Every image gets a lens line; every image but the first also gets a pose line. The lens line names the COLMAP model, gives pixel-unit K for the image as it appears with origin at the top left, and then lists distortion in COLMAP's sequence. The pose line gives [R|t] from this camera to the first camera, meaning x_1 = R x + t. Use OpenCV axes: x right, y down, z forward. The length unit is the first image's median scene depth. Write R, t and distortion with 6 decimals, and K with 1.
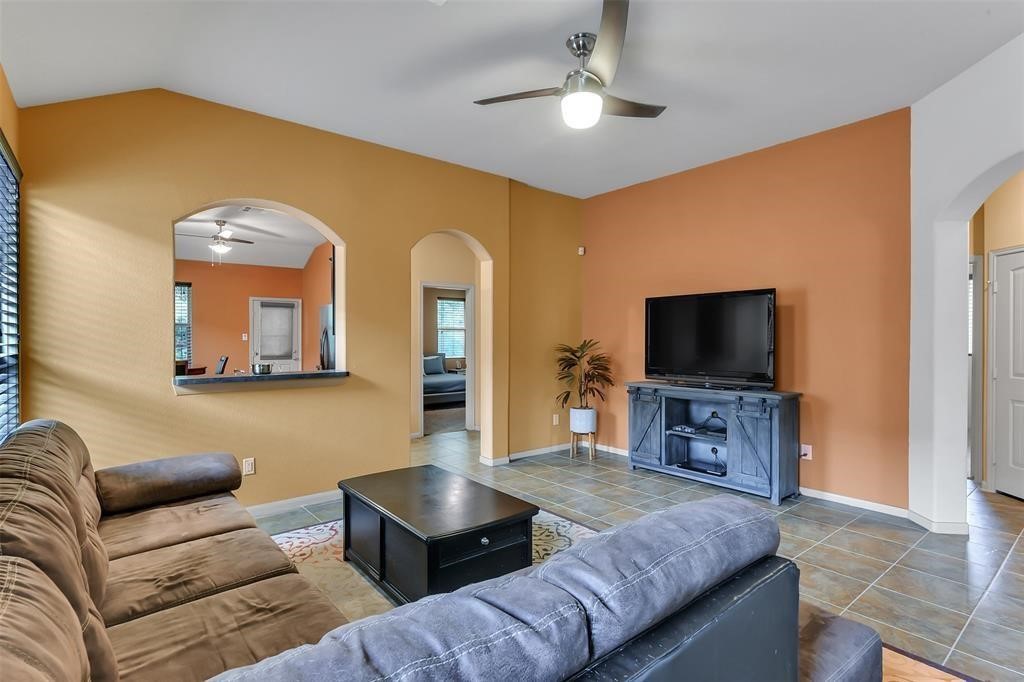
lens RADIAL K [[506.3, 0, 511.0], [0, 506.3, 340.3], [0, 0, 1]] dist [0.001794, 0.000477]
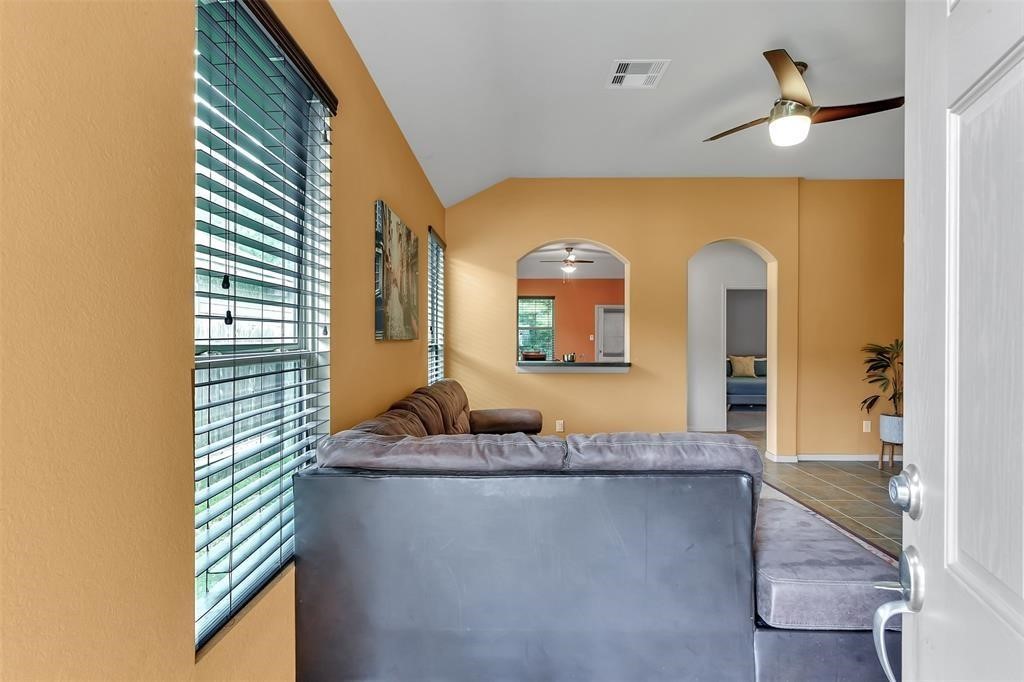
lens RADIAL K [[506.3, 0, 512.7], [0, 506.3, 339.9], [0, 0, 1]] dist [0.001794, 0.000477]
pose [[0.771451, 0.002996, -0.636282, 0.202207], [-0.006941, 0.999969, -0.003707, 0.008743], [0.636251, 0.007277, 0.771448, -0.131553]]
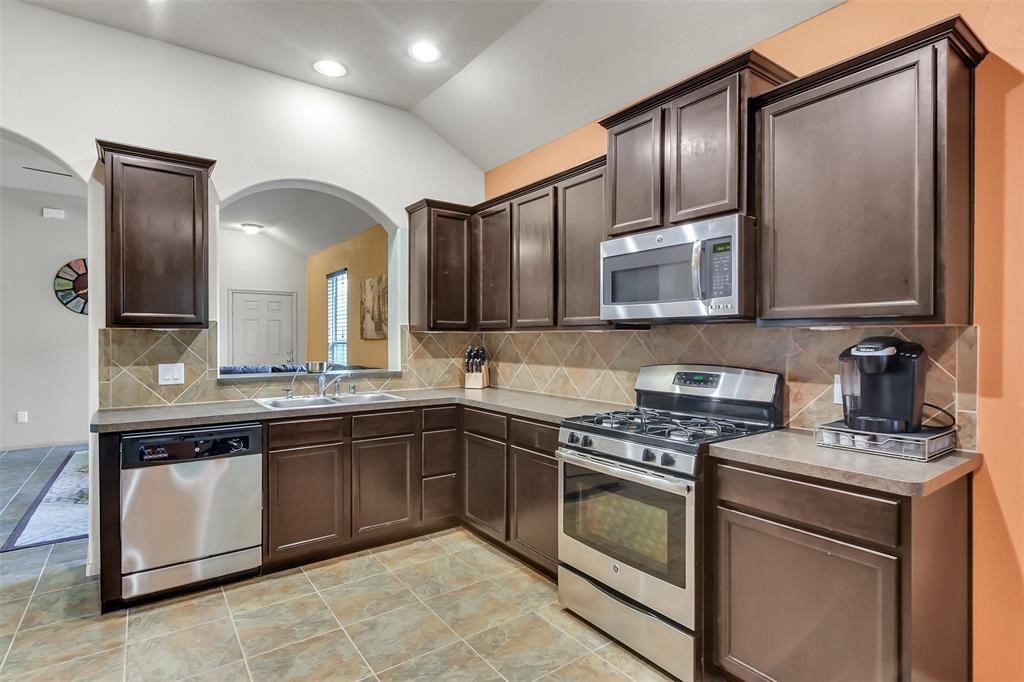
lens RADIAL K [[506.3, 0, 511.7], [0, 506.3, 341.1], [0, 0, 1]] dist [0.001794, 0.000477]
pose [[-0.998818, -0.001678, 0.048572, -1.691147], [-0.001253, 0.999961, 0.008781, -0.006784], [-0.048585, 0.008710, -0.998781, 3.239843]]
